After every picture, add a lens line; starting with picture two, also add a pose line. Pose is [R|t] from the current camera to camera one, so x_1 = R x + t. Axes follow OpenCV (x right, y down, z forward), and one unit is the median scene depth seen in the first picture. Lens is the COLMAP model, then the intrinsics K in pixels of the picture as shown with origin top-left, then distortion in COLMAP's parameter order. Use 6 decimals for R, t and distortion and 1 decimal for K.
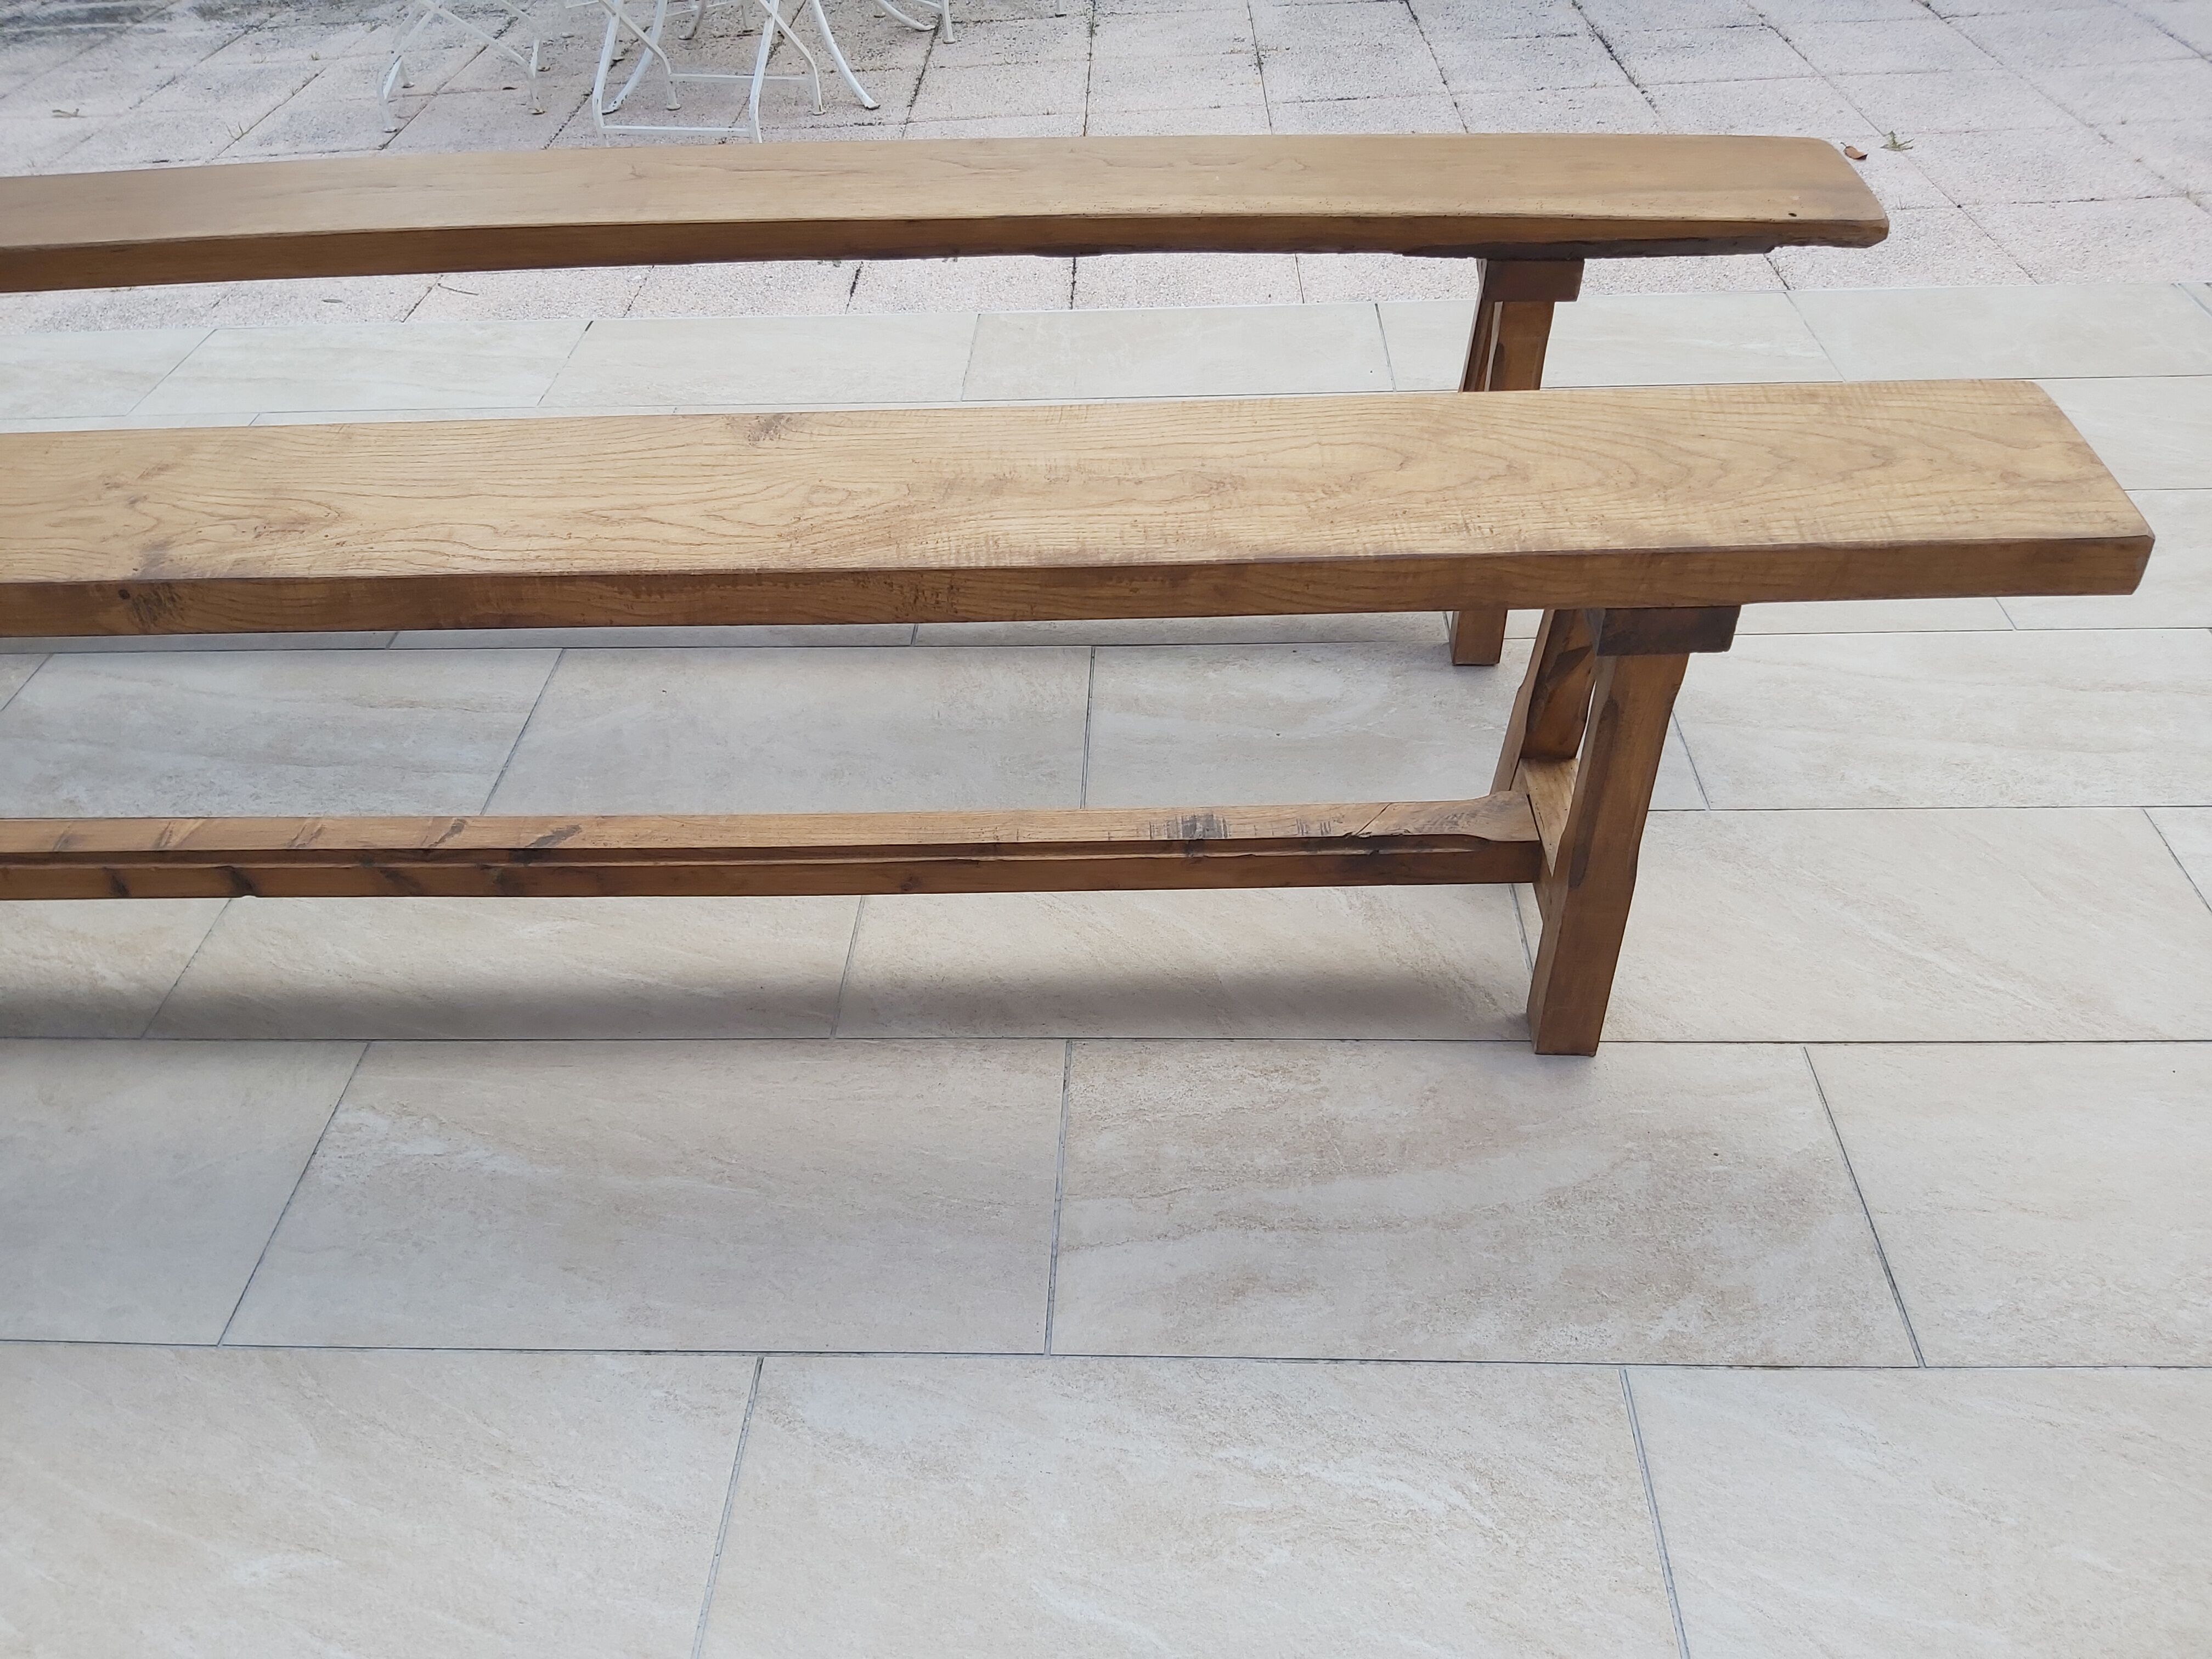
lens RADIAL K [[1678.4, 0, 1106.1], [0, 1678.4, 844.6], [0, 0, 1]] dist [0.086043, -0.159788]
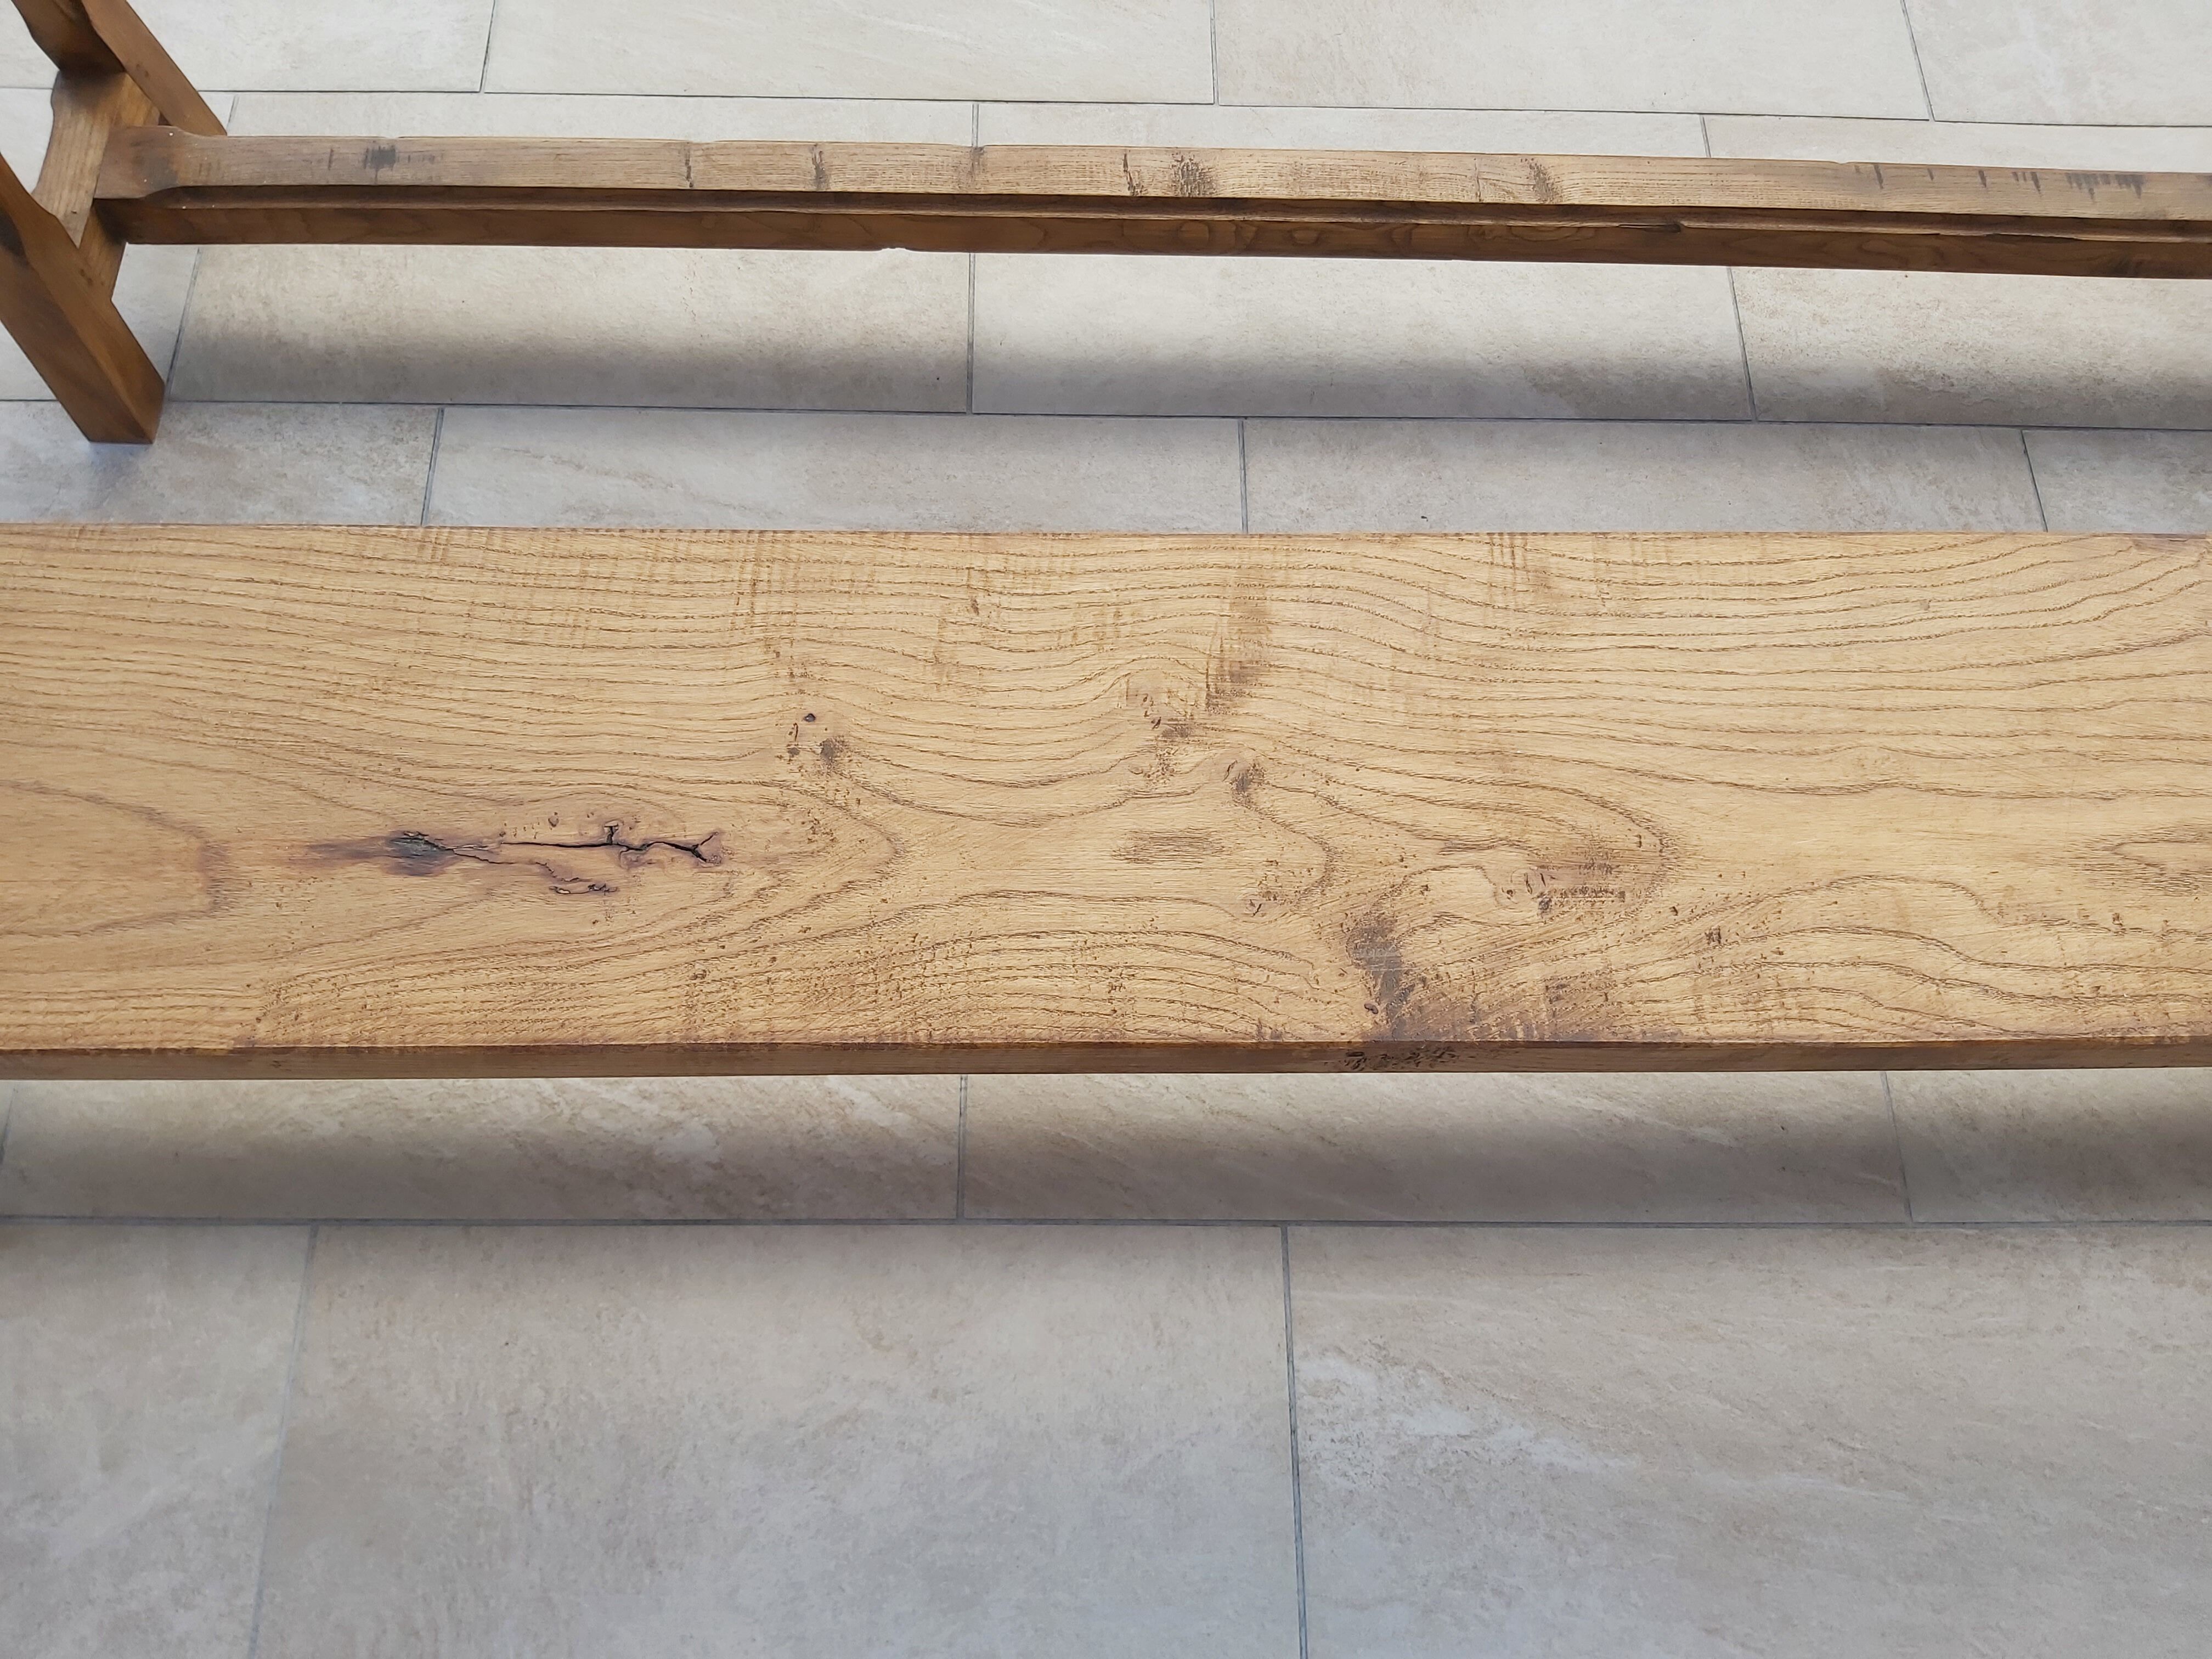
lens RADIAL K [[1701.7, 0, 1094.4], [0, 1701.7, 825.8], [0, 0, 1]] dist [0.074873, -0.150930]
pose [[0.997246, -0.017748, 0.072014, -0.650754], [-0.018380, 0.881526, 0.471777, -0.441920], [-0.071856, -0.471801, 0.878772, 0.503648]]
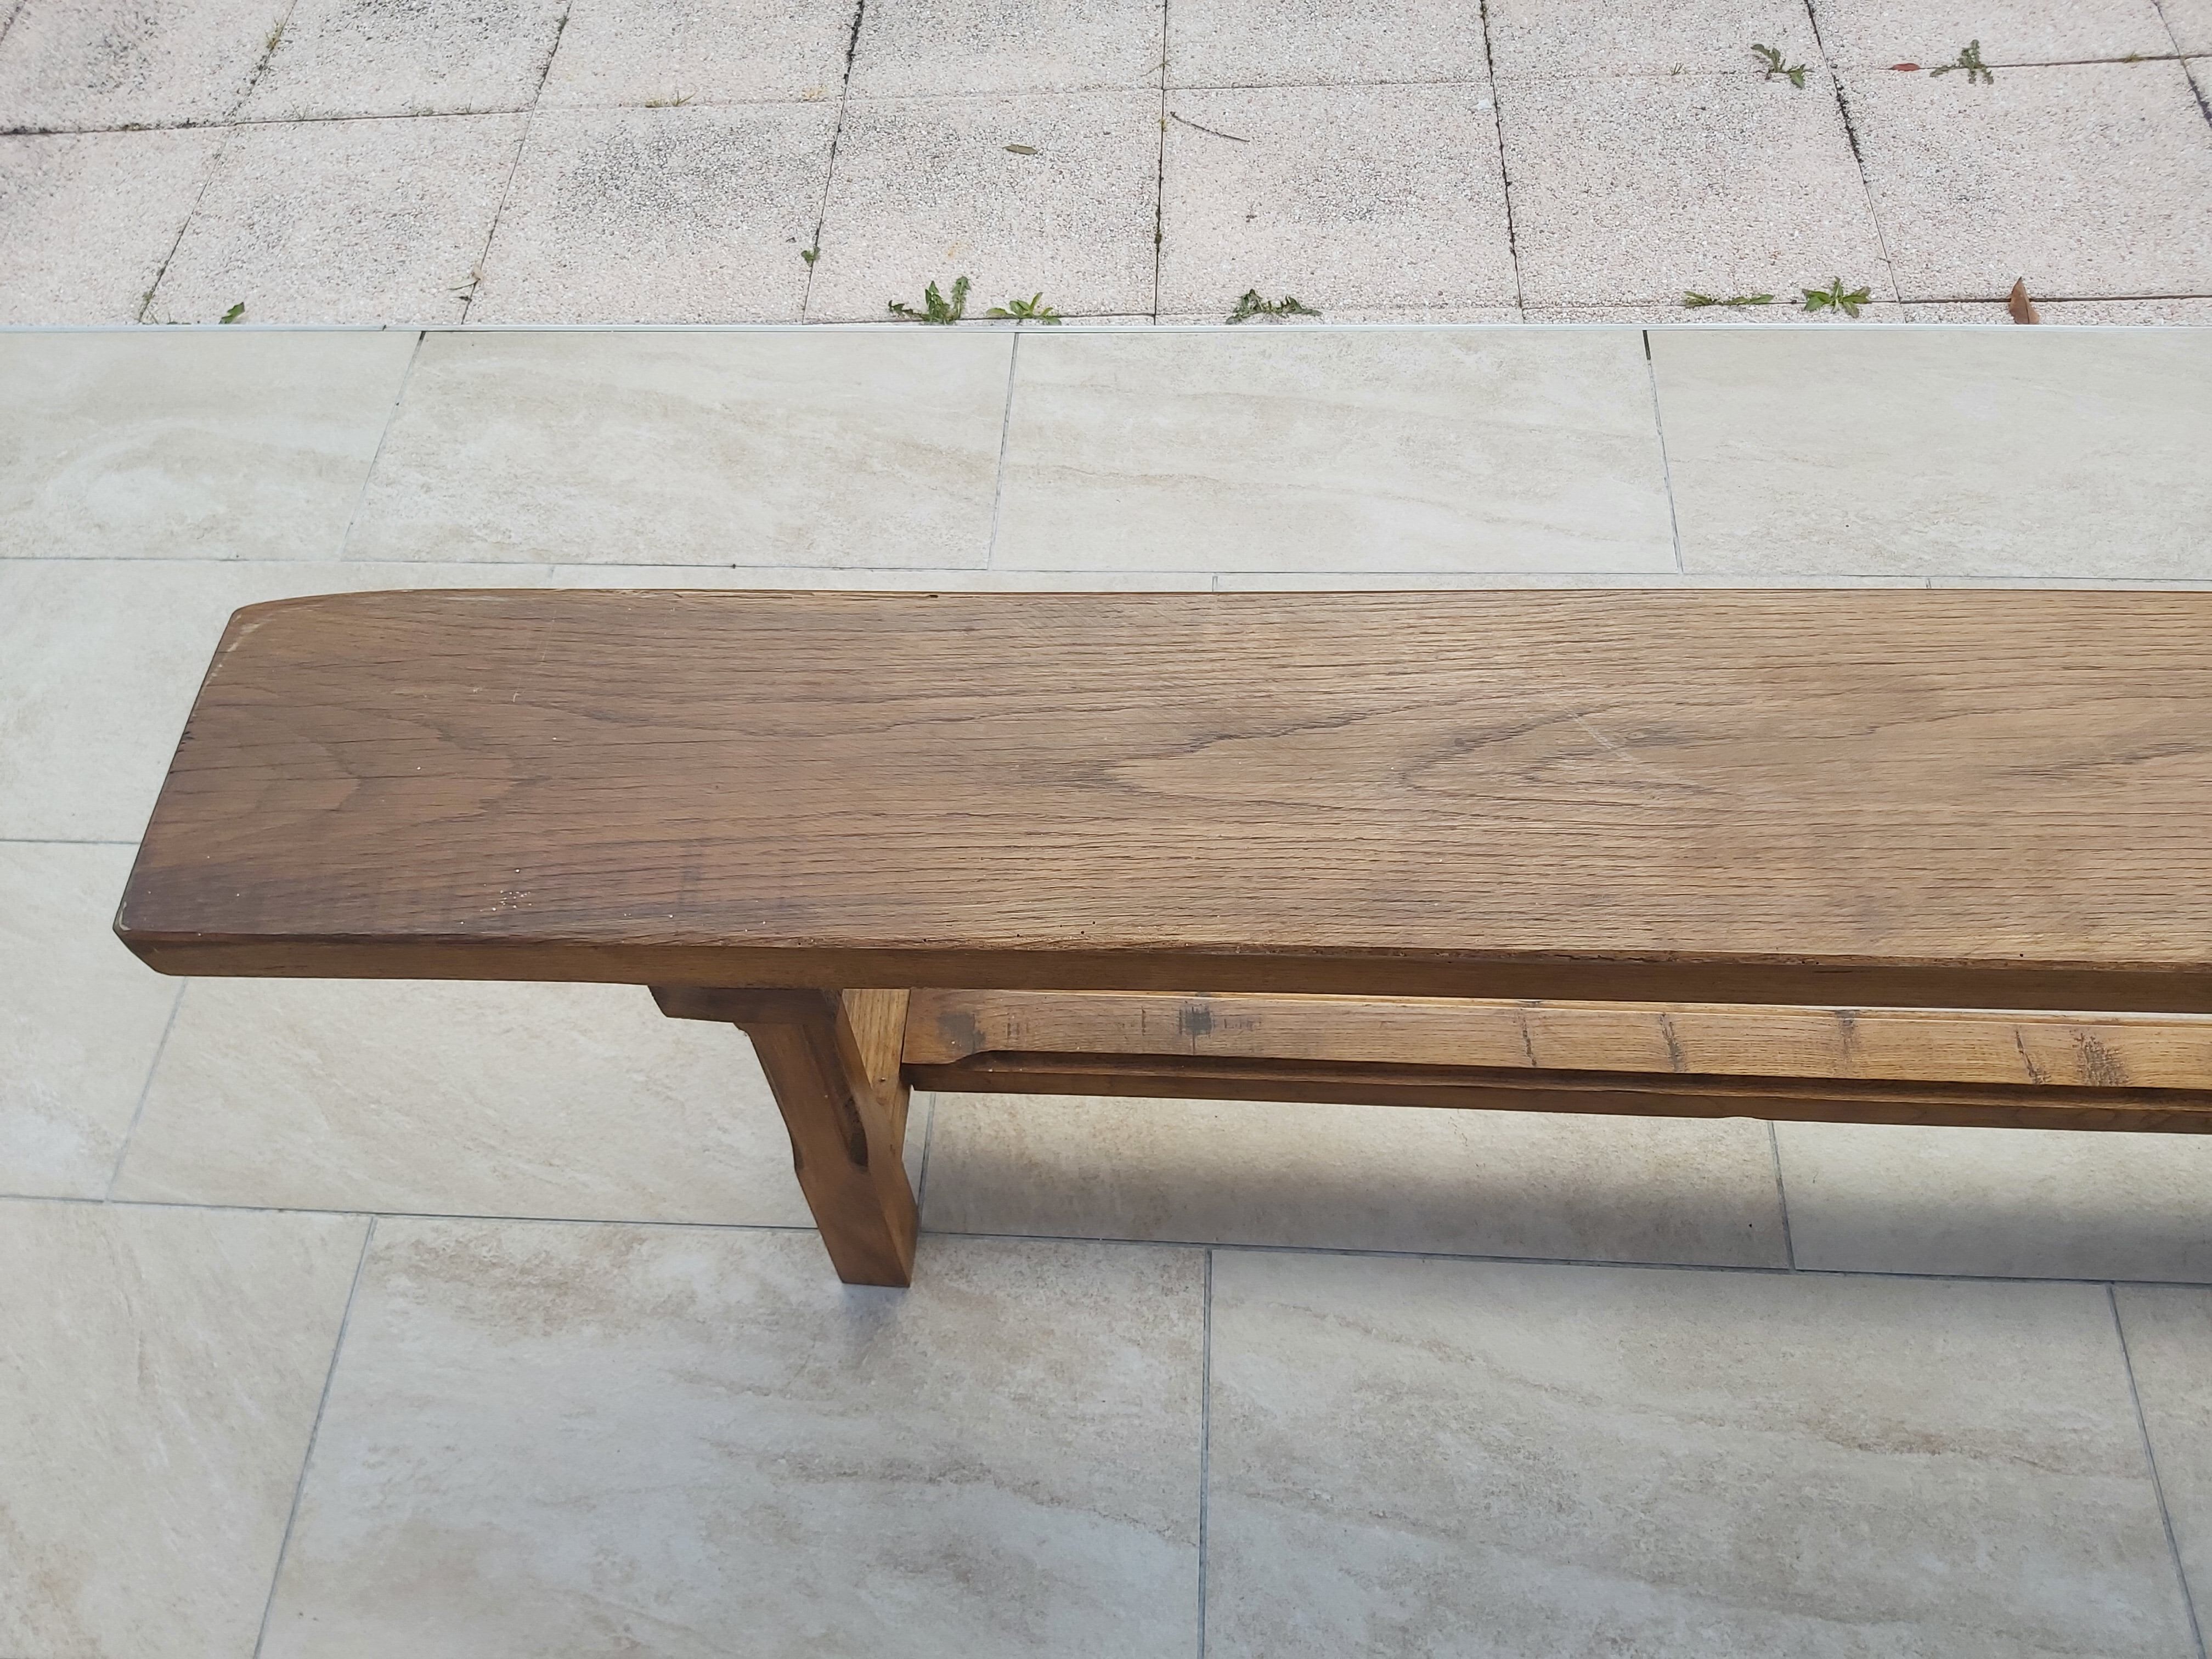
lens RADIAL K [[1701.7, 0, 1094.4], [0, 1701.7, 825.8], [0, 0, 1]] dist [0.074873, -0.150930]
pose [[0.999606, 0.004850, -0.027636, -0.996547], [0.004251, 0.947402, 0.320019, -0.696027], [0.027735, -0.320010, 0.947008, 0.722644]]
